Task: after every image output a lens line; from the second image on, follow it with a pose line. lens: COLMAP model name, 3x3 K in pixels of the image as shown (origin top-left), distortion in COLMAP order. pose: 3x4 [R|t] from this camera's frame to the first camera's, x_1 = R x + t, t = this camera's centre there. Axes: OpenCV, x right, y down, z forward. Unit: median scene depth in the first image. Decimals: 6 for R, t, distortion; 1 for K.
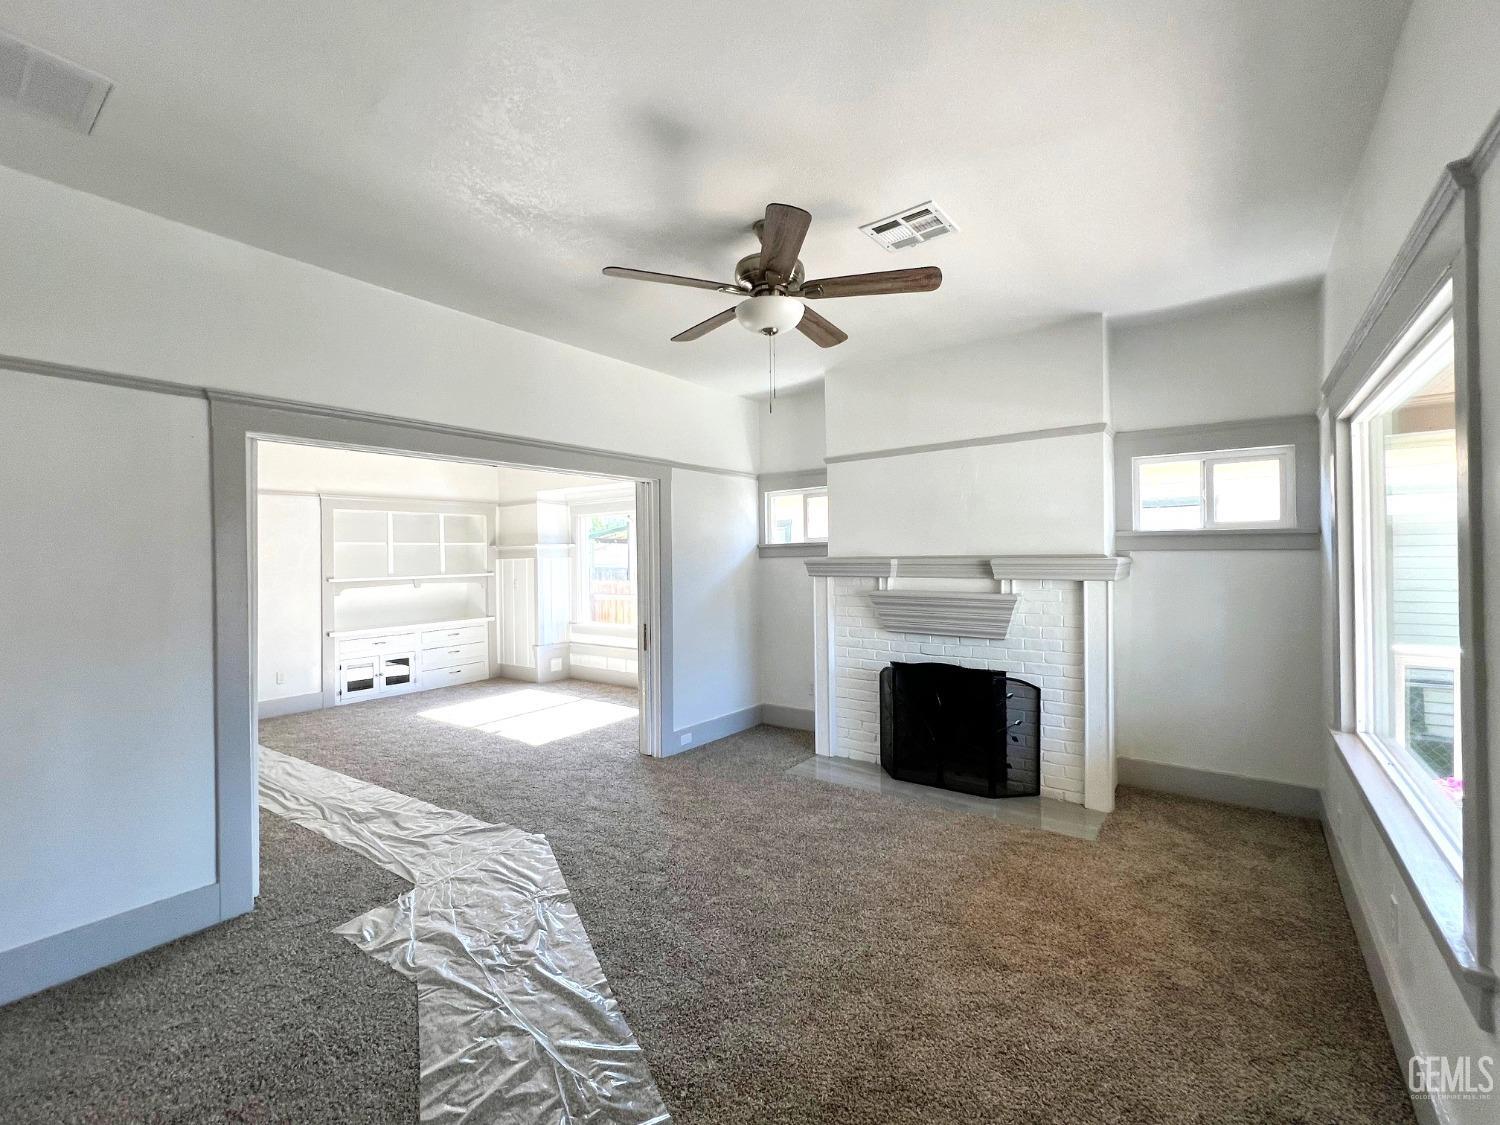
lens RADIAL K [[642.9, 0, 745.0], [0, 642.9, 558.8], [0, 0, 1]] dist [-0.000299, 0.000174]
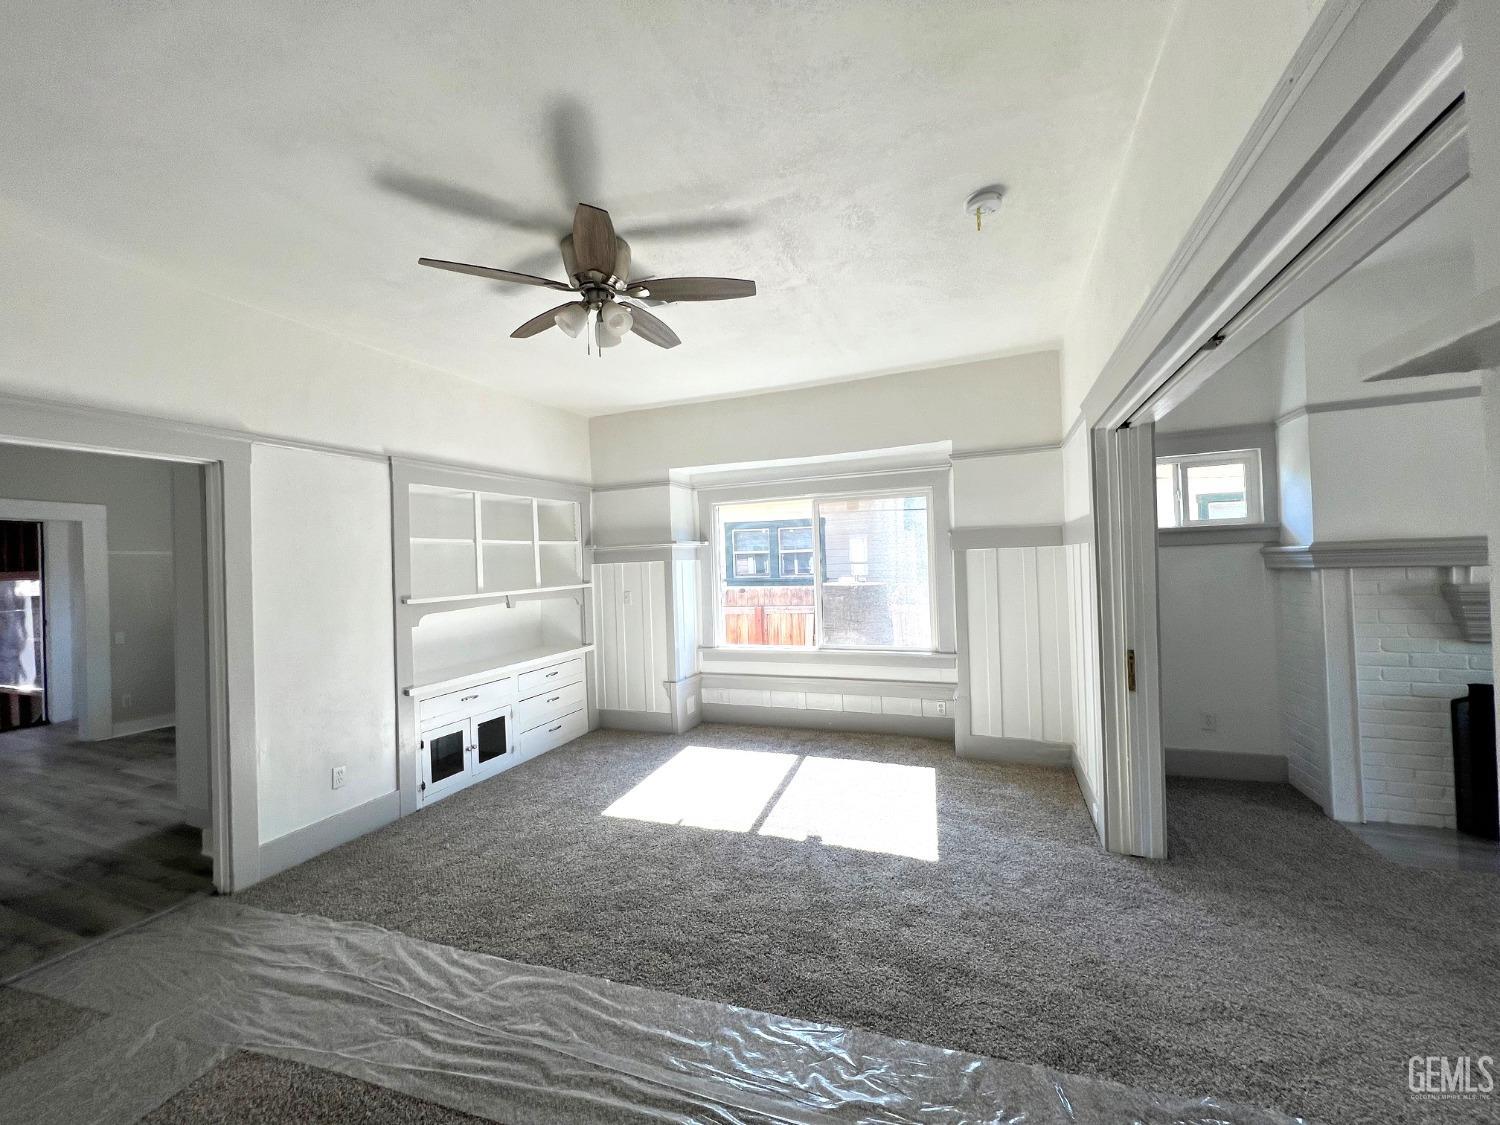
lens RADIAL K [[602.0, 0, 747.1], [0, 602.0, 560.3], [0, 0, 1]] dist [-0.000471, 0.000028]
pose [[0.965264, -0.018956, 0.260590, -0.711981], [0.021764, 0.999732, -0.007893, 0.009623], [-0.260370, 0.013290, 0.965417, 0.551260]]
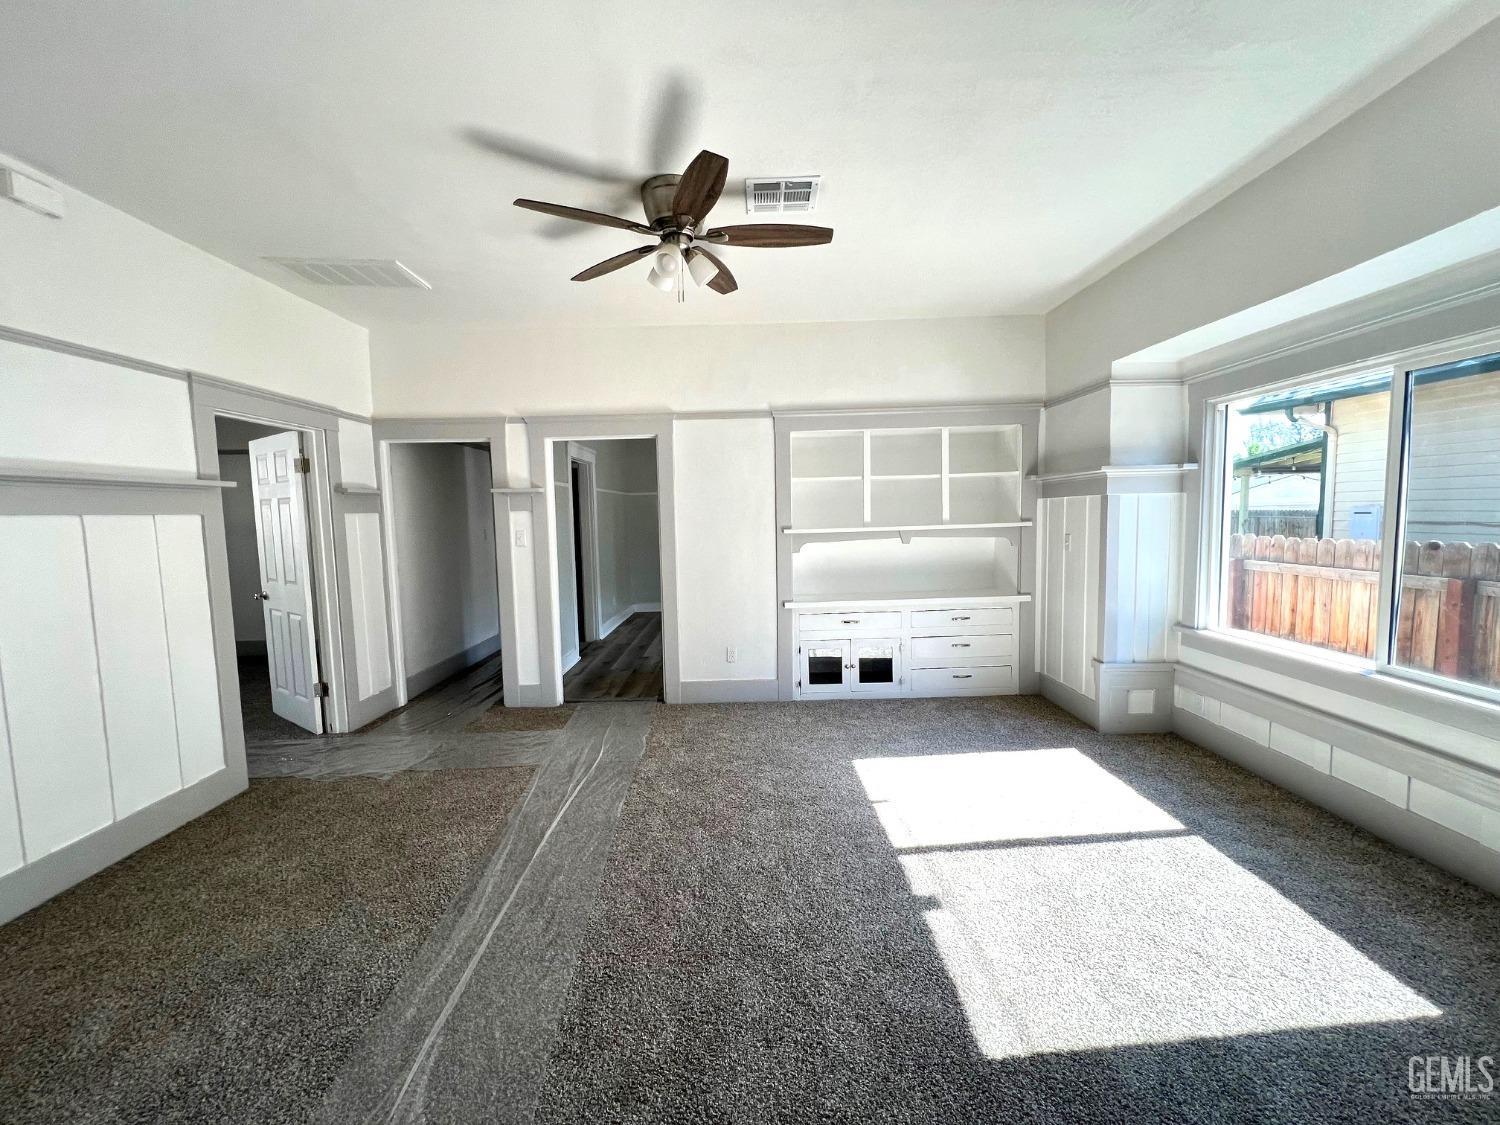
lens RADIAL K [[602.0, 0, 747.1], [0, 602.0, 560.3], [0, 0, 1]] dist [-0.000471, 0.000028]
pose [[0.602463, 0.063047, -0.795653, -0.188854], [0.013135, 0.995957, 0.088865, 0.008299], [0.798039, -0.063988, 0.599199, 0.815130]]
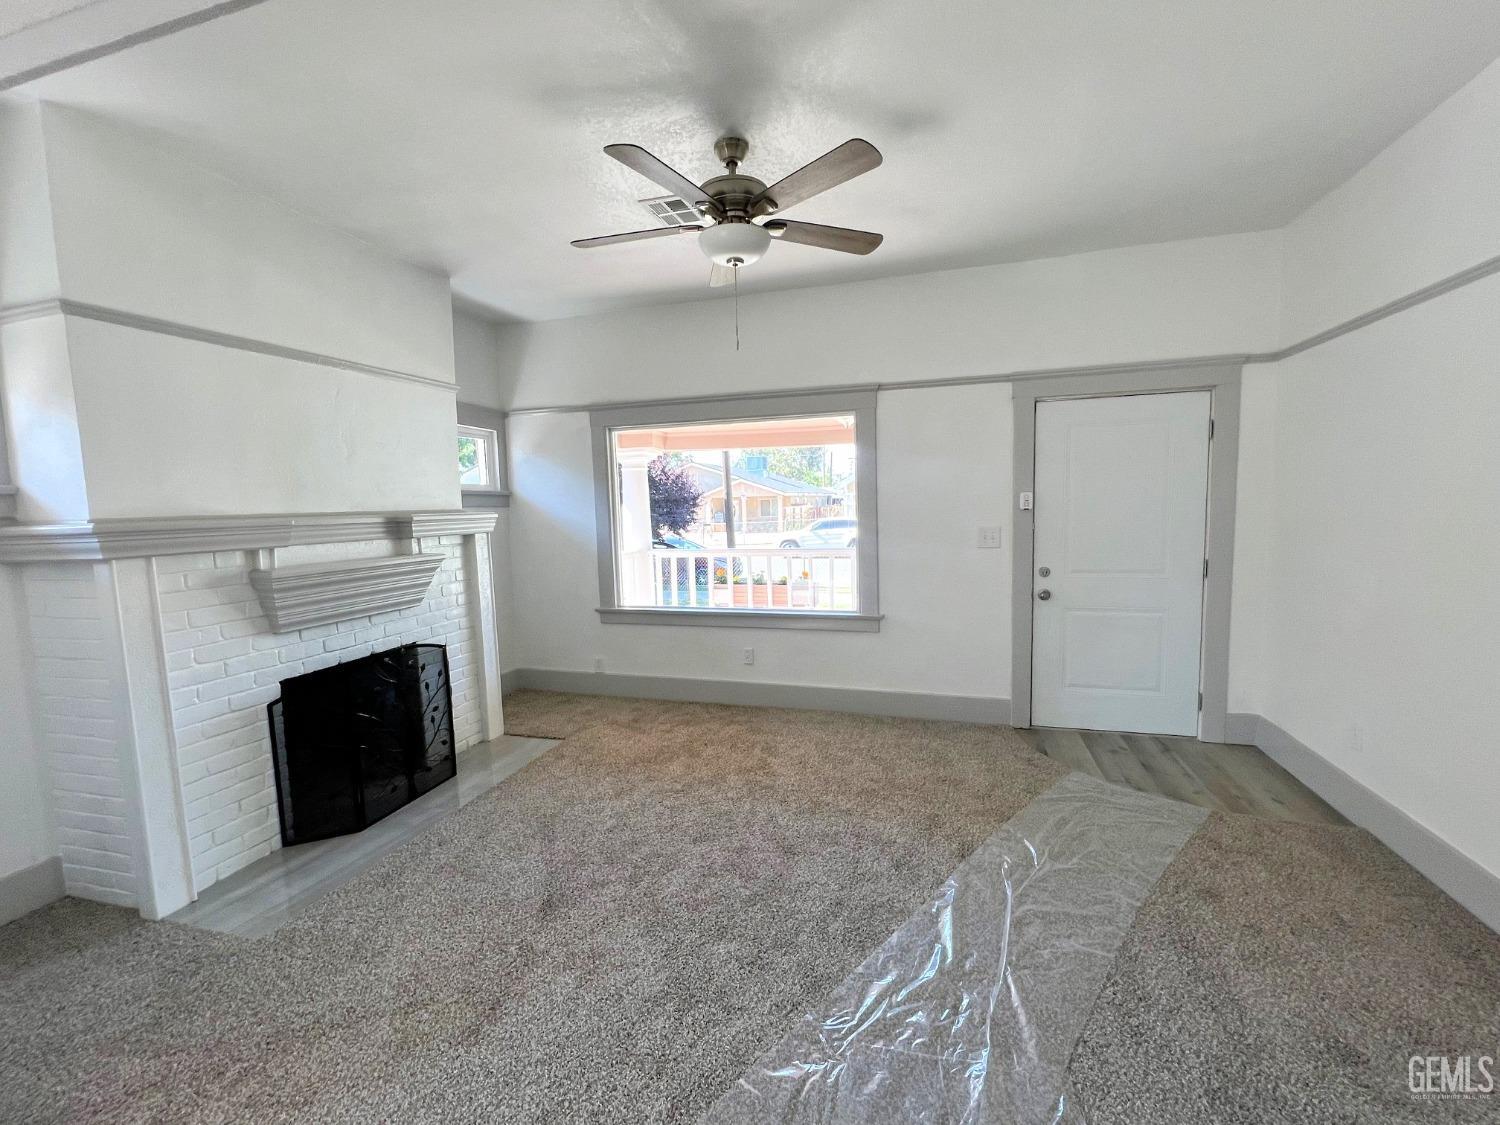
lens RADIAL K [[642.9, 0, 745.0], [0, 642.9, 558.8], [0, 0, 1]] dist [-0.000299, 0.000174]
pose [[-0.344930, -0.062428, 0.936550, -0.509053], [0.032977, 0.996364, 0.078561, 0.005085], [-0.938049, 0.057983, -0.341617, 0.768124]]
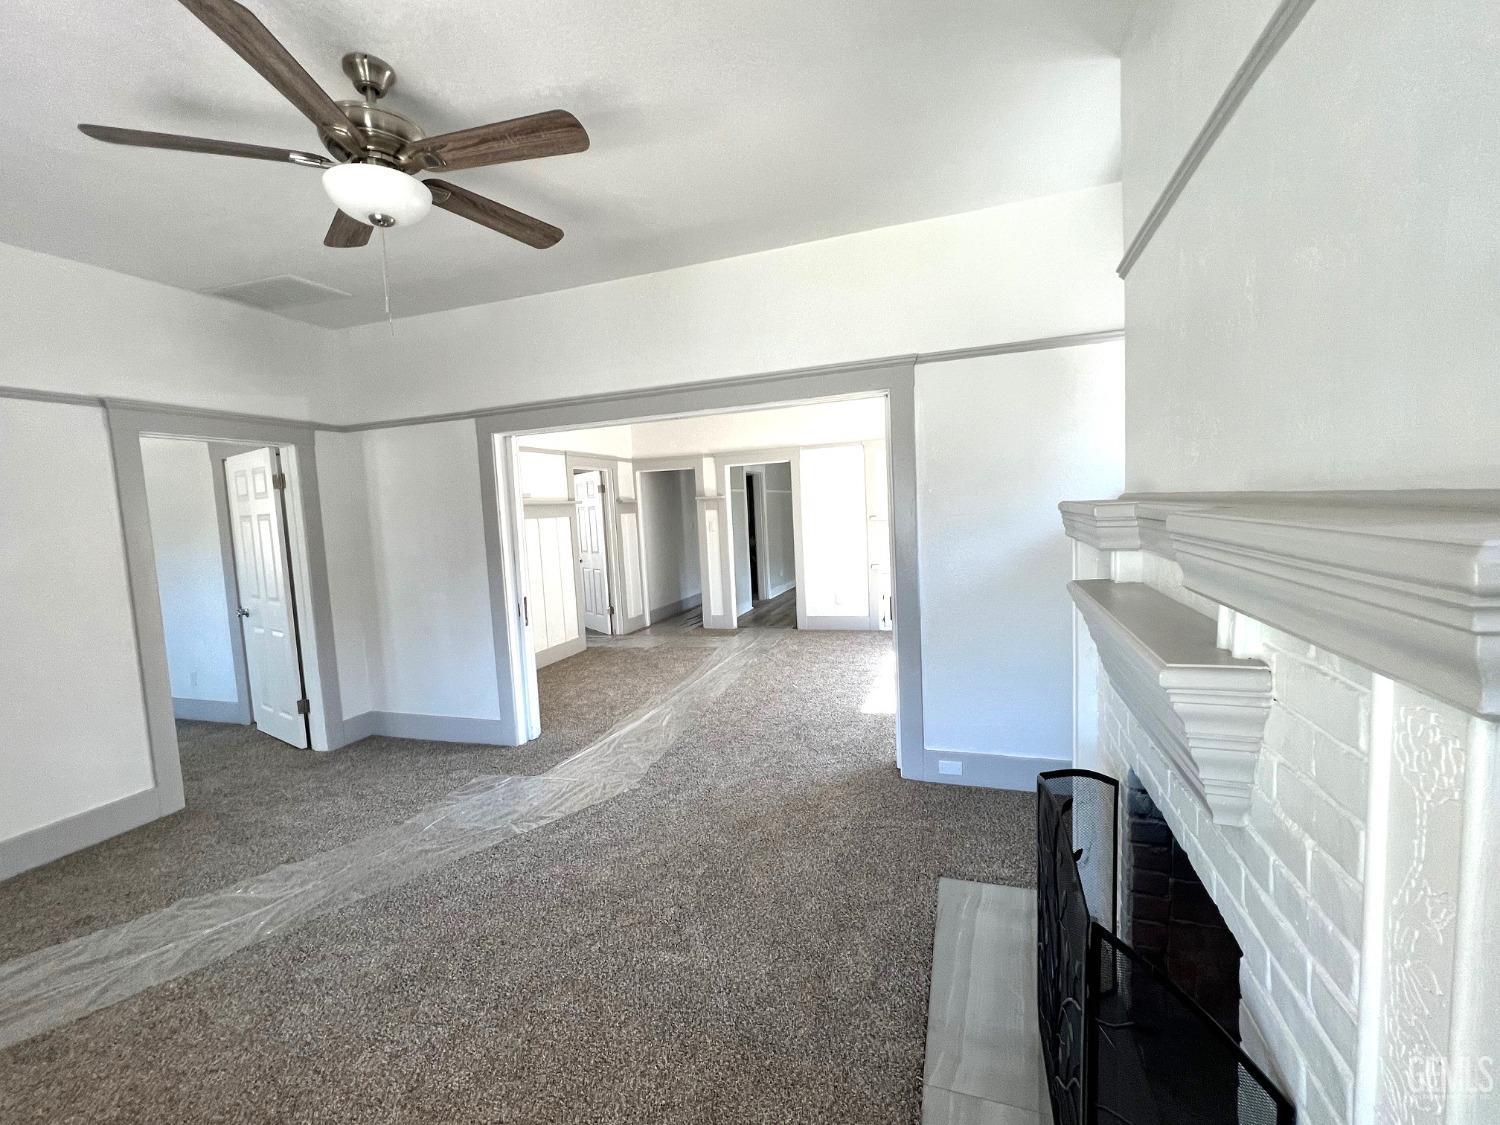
lens RADIAL K [[642.9, 0, 745.0], [0, 642.9, 558.8], [0, 0, 1]] dist [-0.000299, 0.000174]
pose [[0.309956, 0.071581, -0.948052, 0.507406], [0.046229, 0.994848, 0.090228, -0.010491], [0.949626, -0.071794, 0.305050, 0.654703]]
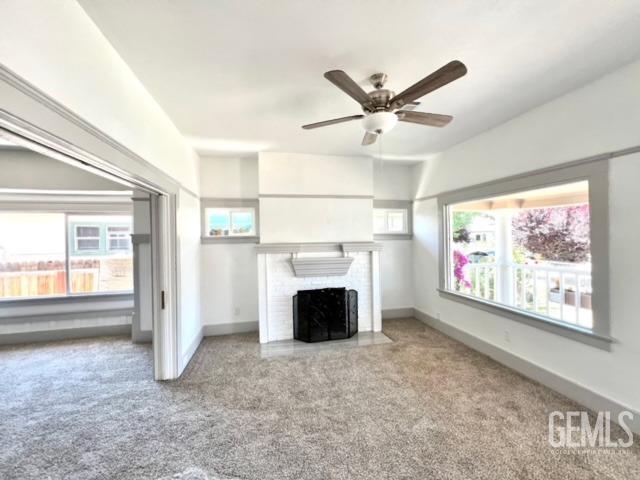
lens RADIAL K [[256.9, 0, 318.8], [0, 256.9, 239.1], [0, 0, 1]] dist [-0.000471, 0.000028]
pose [[0.648596, -0.002884, 0.761128, -0.391034], [0.009185, 0.999950, -0.004037, -0.012924], [-0.761078, 0.009609, 0.648589, 0.365473]]
